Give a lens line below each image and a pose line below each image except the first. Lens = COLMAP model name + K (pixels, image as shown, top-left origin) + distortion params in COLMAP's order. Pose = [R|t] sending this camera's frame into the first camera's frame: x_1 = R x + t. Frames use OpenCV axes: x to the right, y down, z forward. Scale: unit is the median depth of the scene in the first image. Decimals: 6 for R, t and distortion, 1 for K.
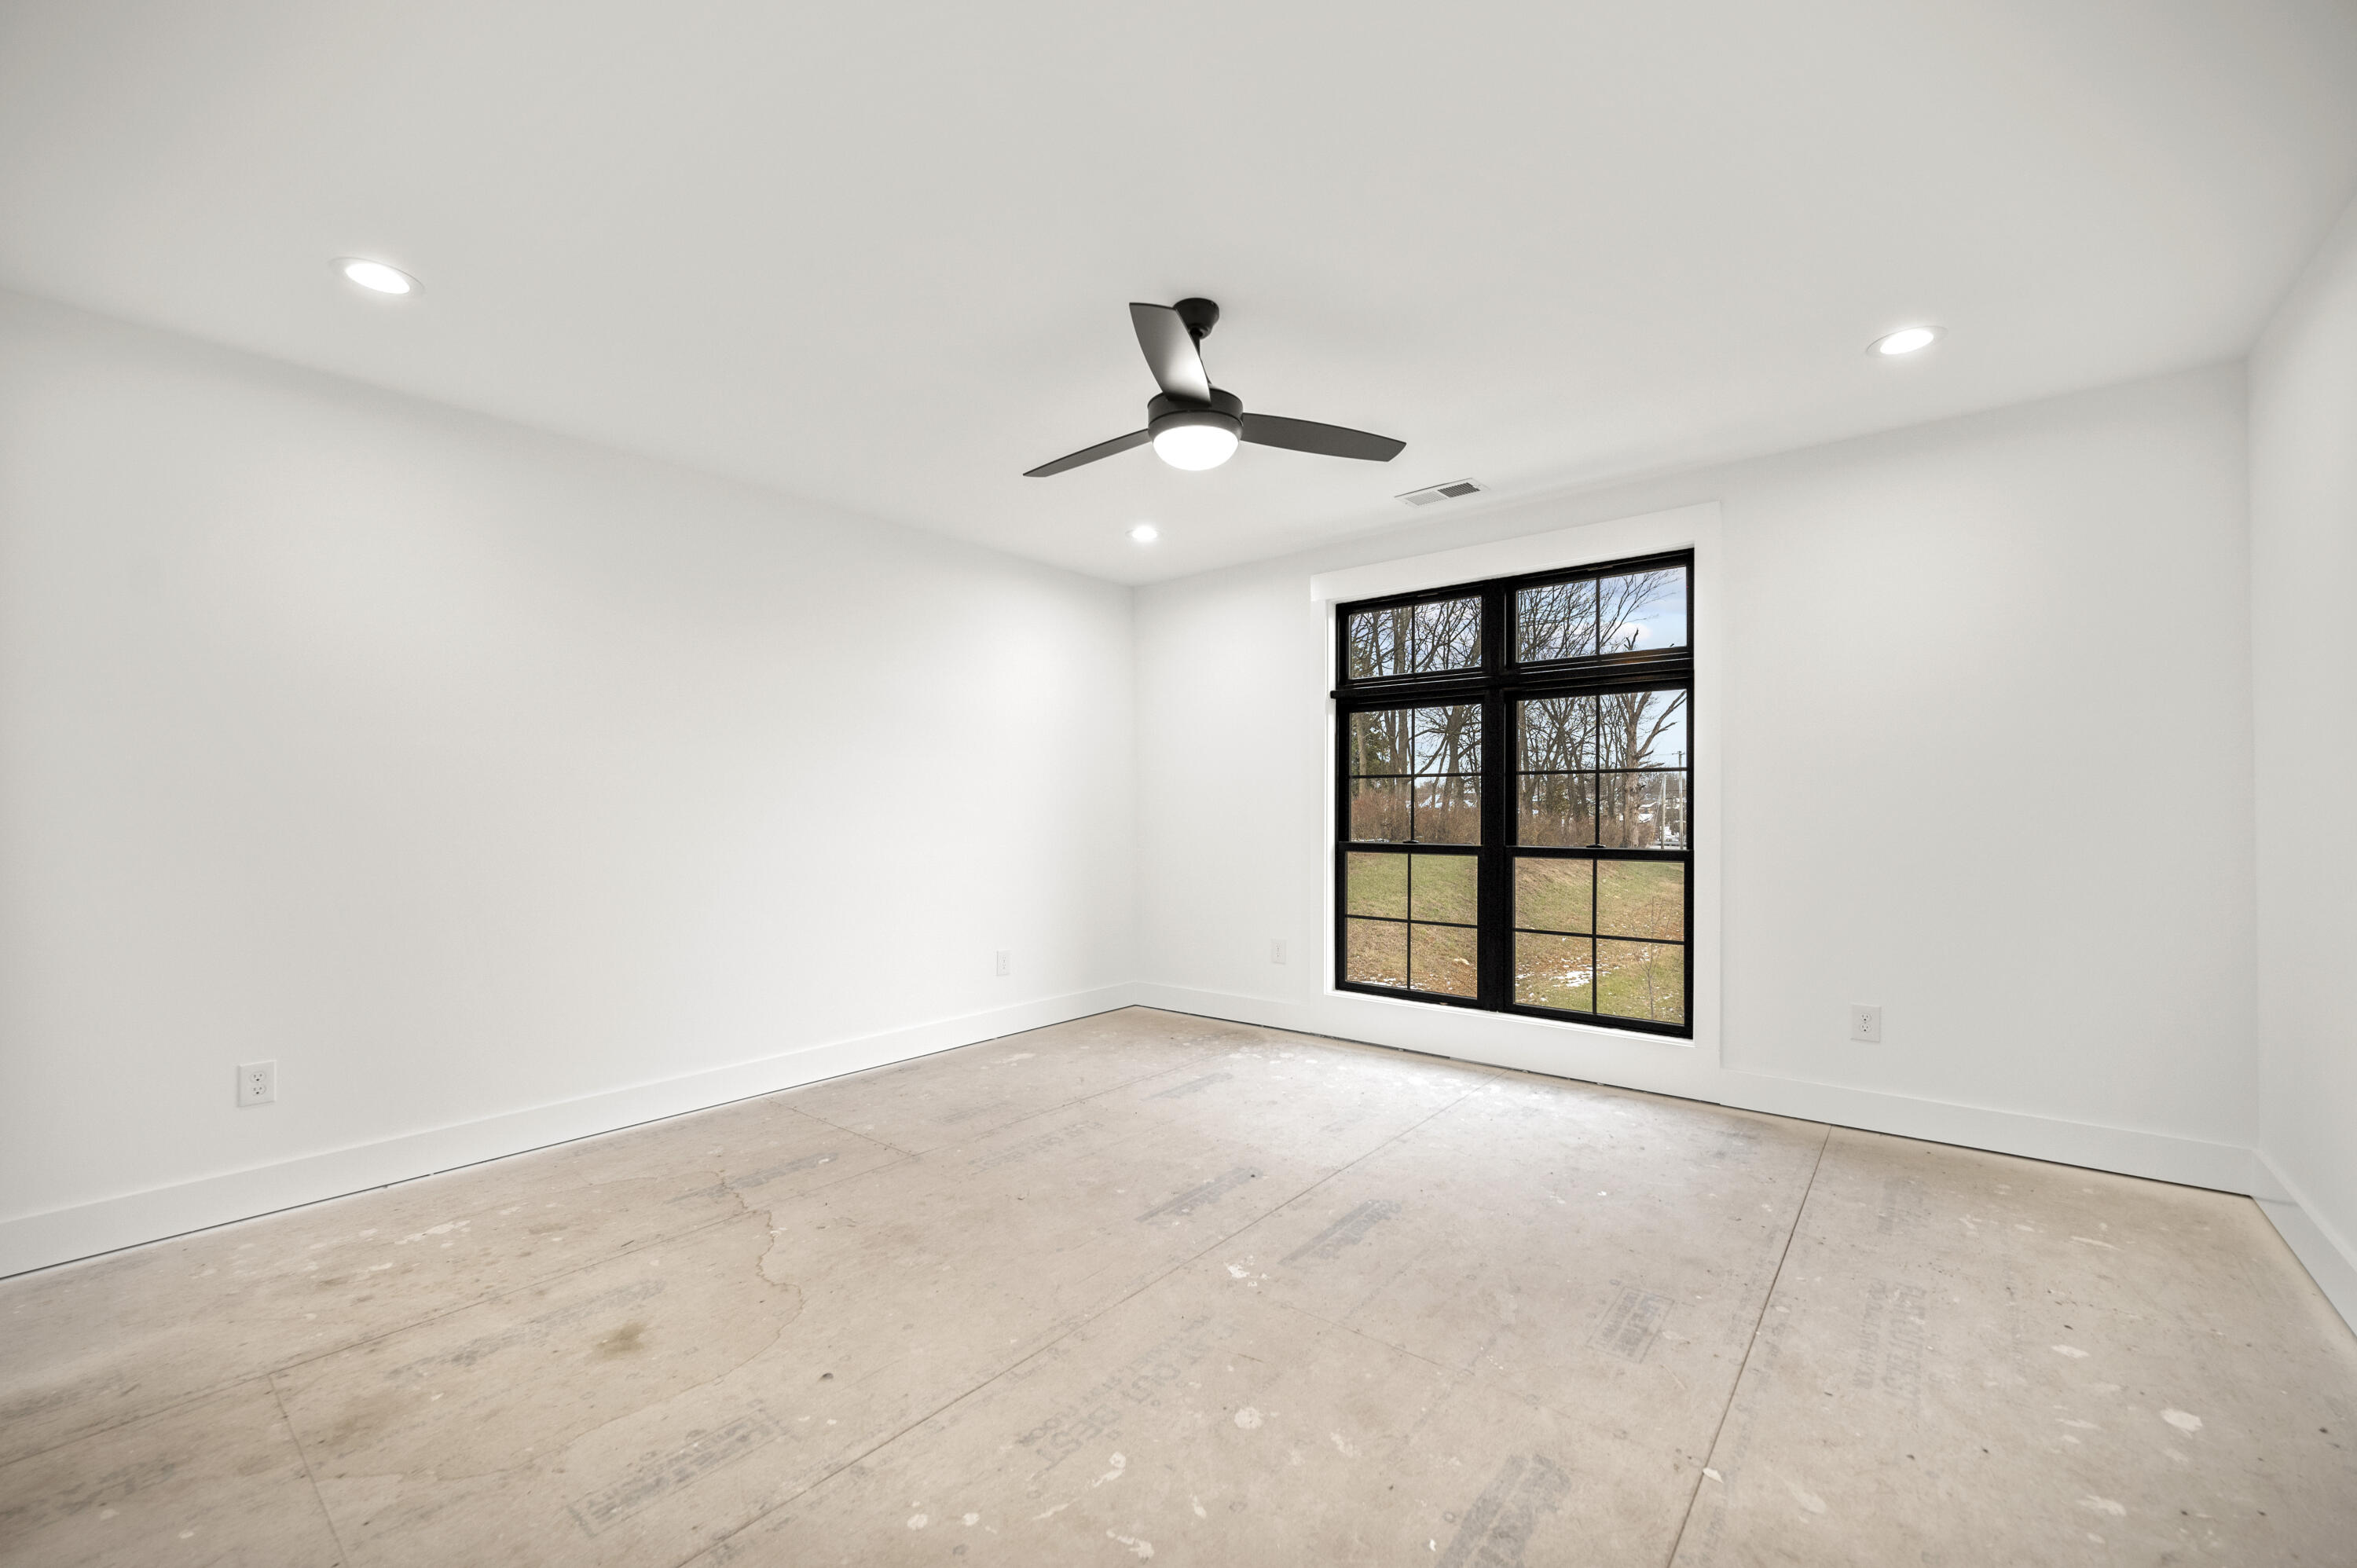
lens RADIAL K [[946.3, 0, 1184.5], [0, 946.3, 790.8], [0, 0, 1]] dist [-0.002043, -0.000147]
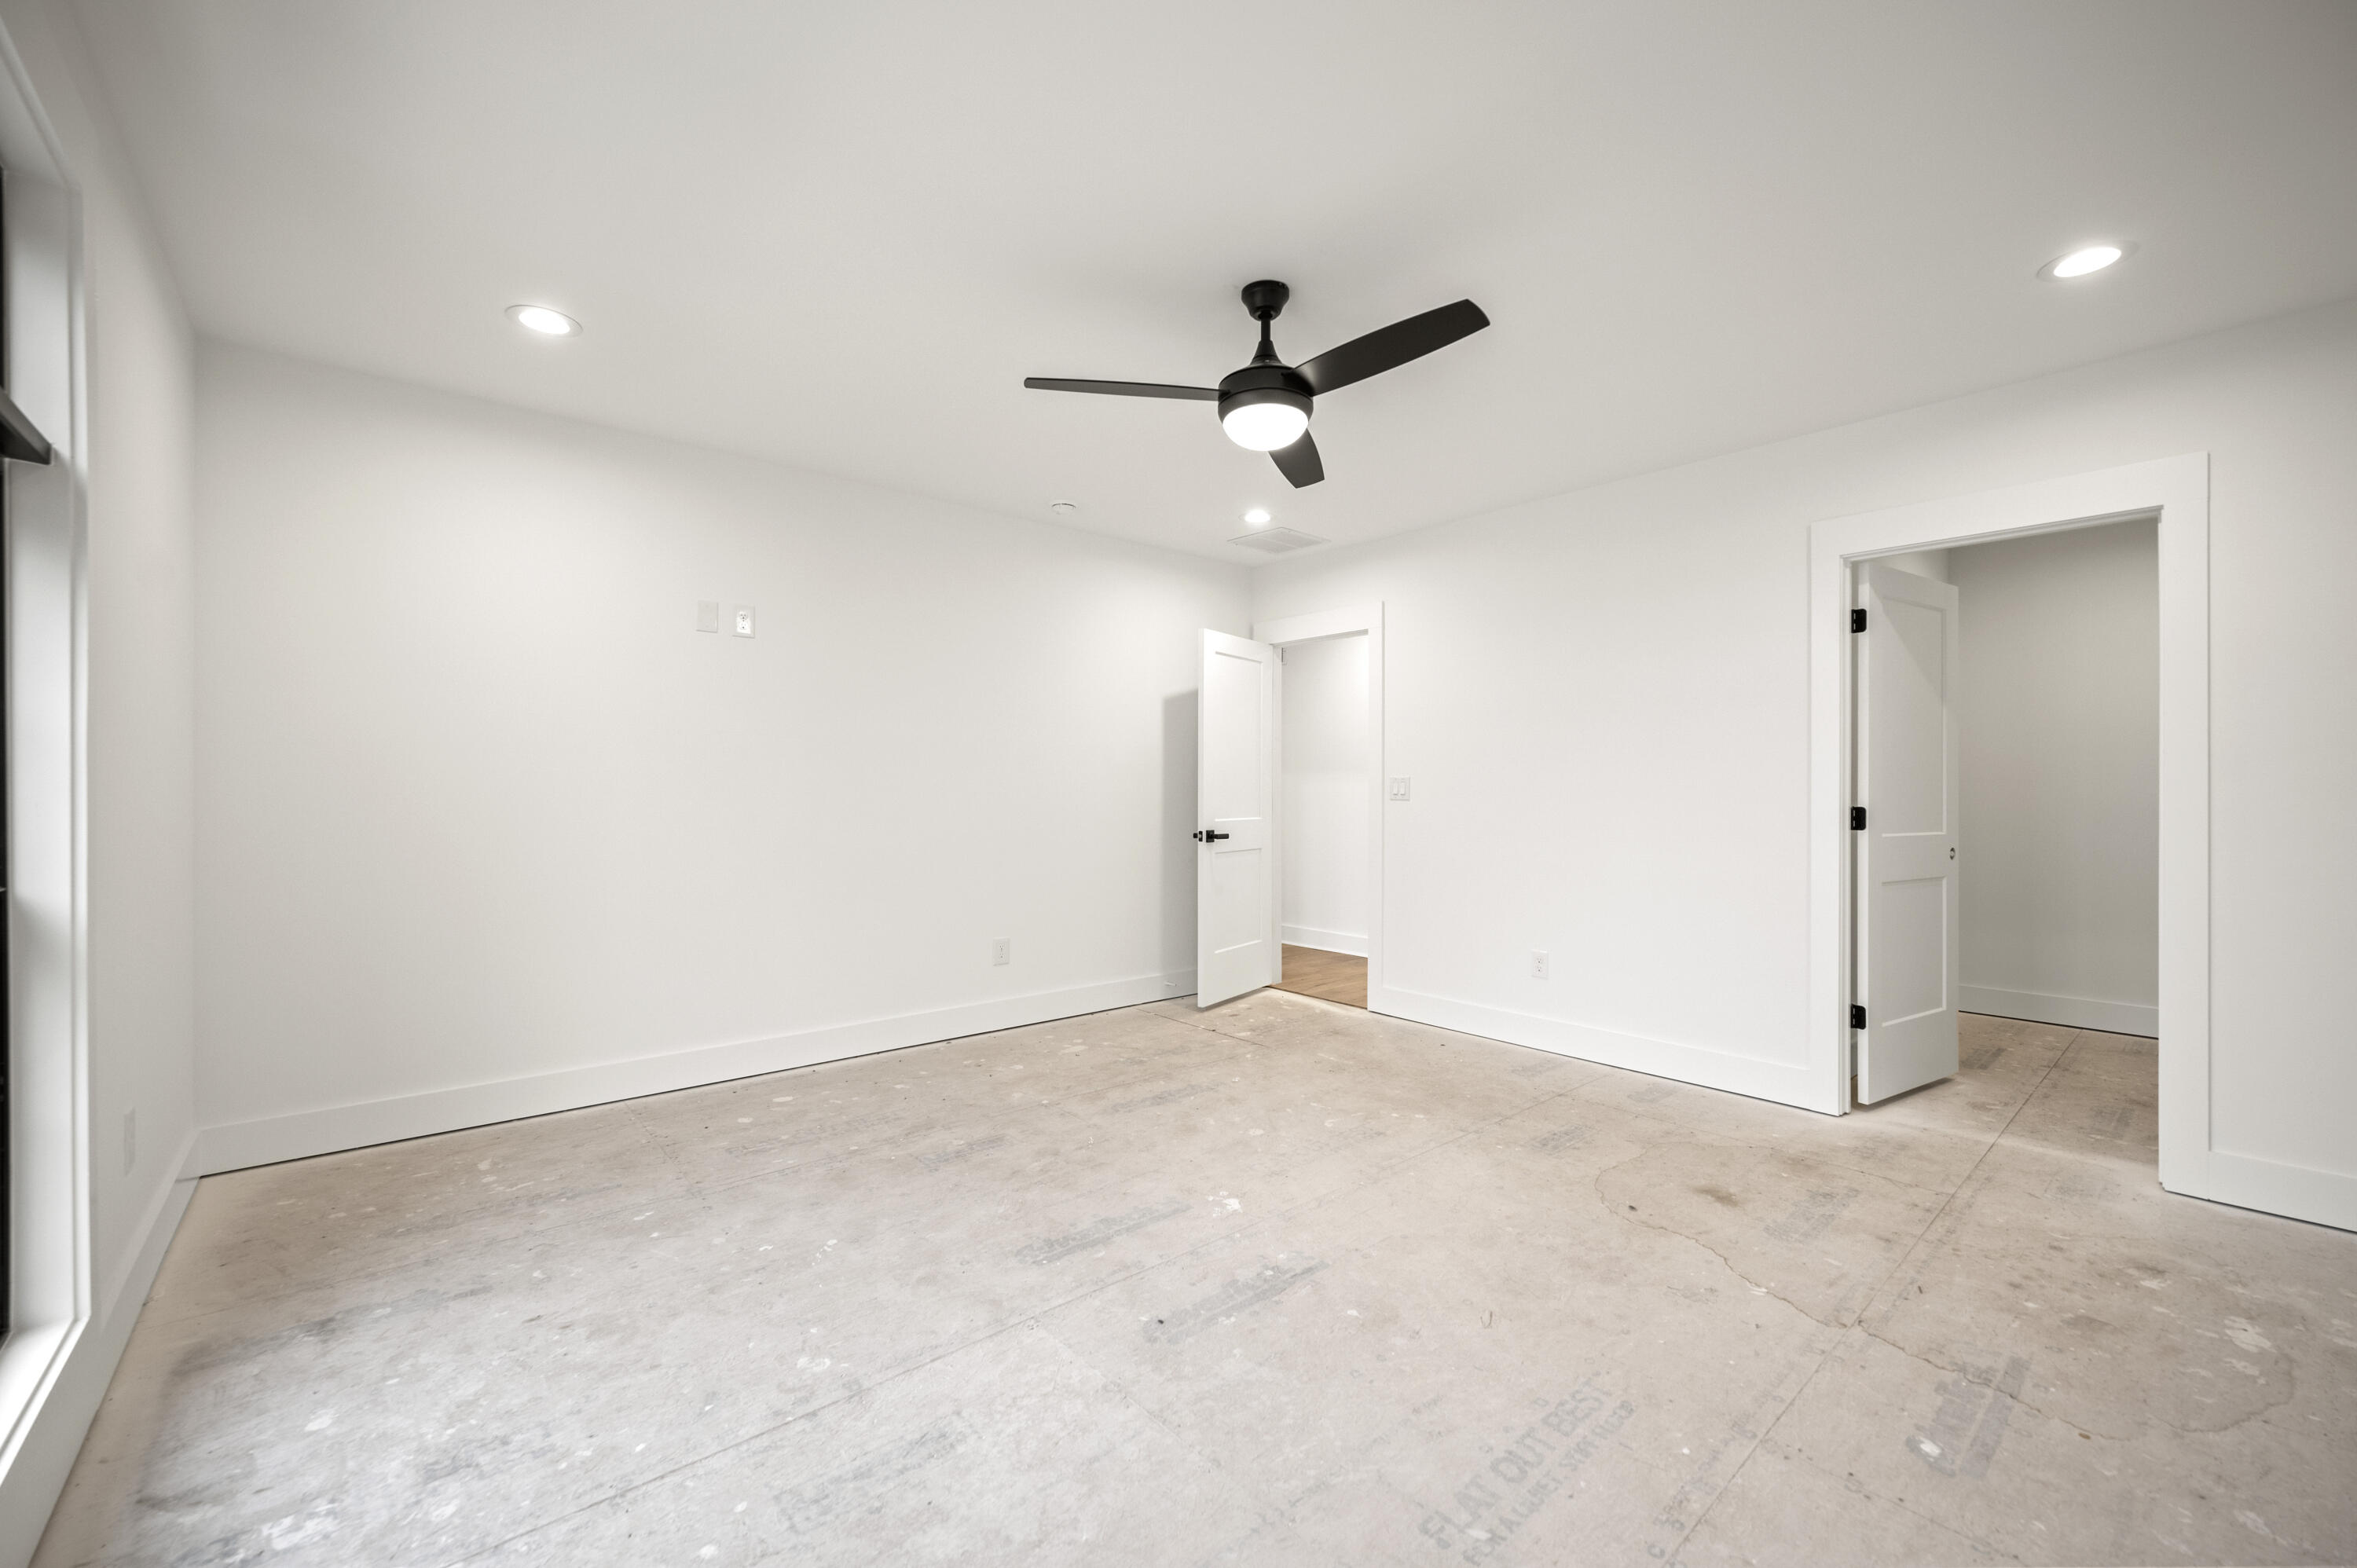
lens RADIAL K [[946.3, 0, 1178.2], [0, 946.3, 798.9], [0, 0, 1]] dist [-0.002043, -0.000147]
pose [[-0.984537, -0.001499, 0.175172, -0.068027], [-0.003459, 0.999935, -0.010884, 0.039664], [-0.175144, -0.011321, -0.984478, 1.904038]]
